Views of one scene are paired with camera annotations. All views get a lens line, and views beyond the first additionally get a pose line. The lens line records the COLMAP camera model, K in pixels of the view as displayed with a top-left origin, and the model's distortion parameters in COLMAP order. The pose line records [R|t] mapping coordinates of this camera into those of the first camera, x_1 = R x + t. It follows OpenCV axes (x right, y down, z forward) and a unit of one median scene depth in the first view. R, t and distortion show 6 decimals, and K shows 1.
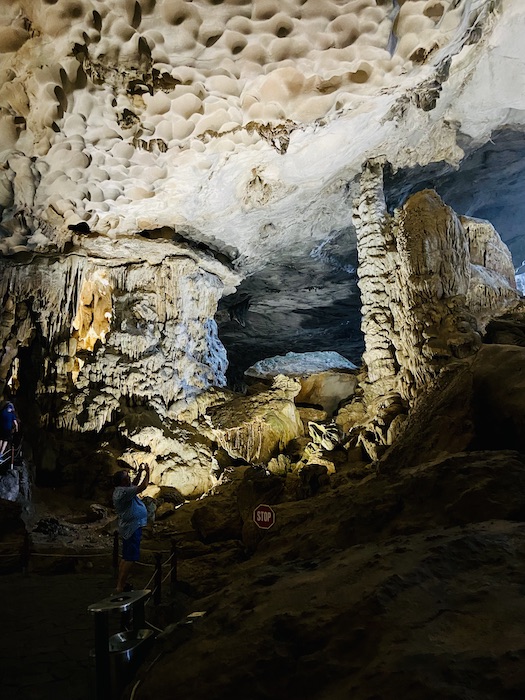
lens RADIAL K [[526.1, 0, 264.6], [0, 526.1, 338.0], [0, 0, 1]] dist [0.125590, -0.161346]
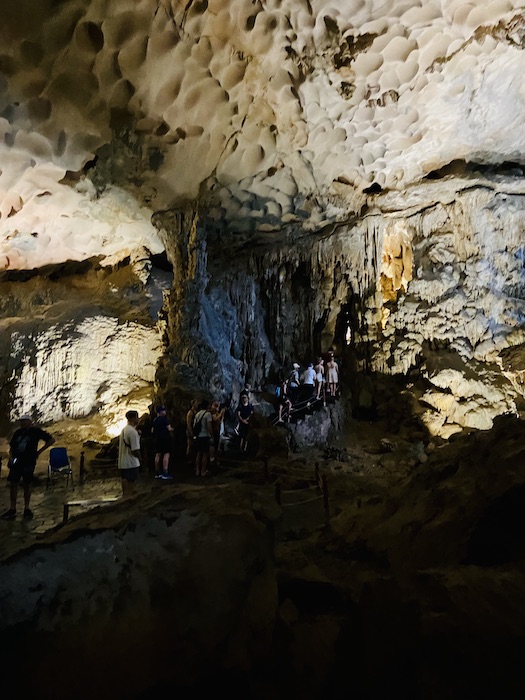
lens RADIAL K [[526.1, 0, 264.6], [0, 526.1, 338.0], [0, 0, 1]] dist [0.125590, -0.161346]
pose [[0.710263, -0.067734, -0.700670, 0.242817], [0.154499, 0.986090, 0.061289, -0.008521], [0.686772, -0.151784, 0.710849, 0.038319]]
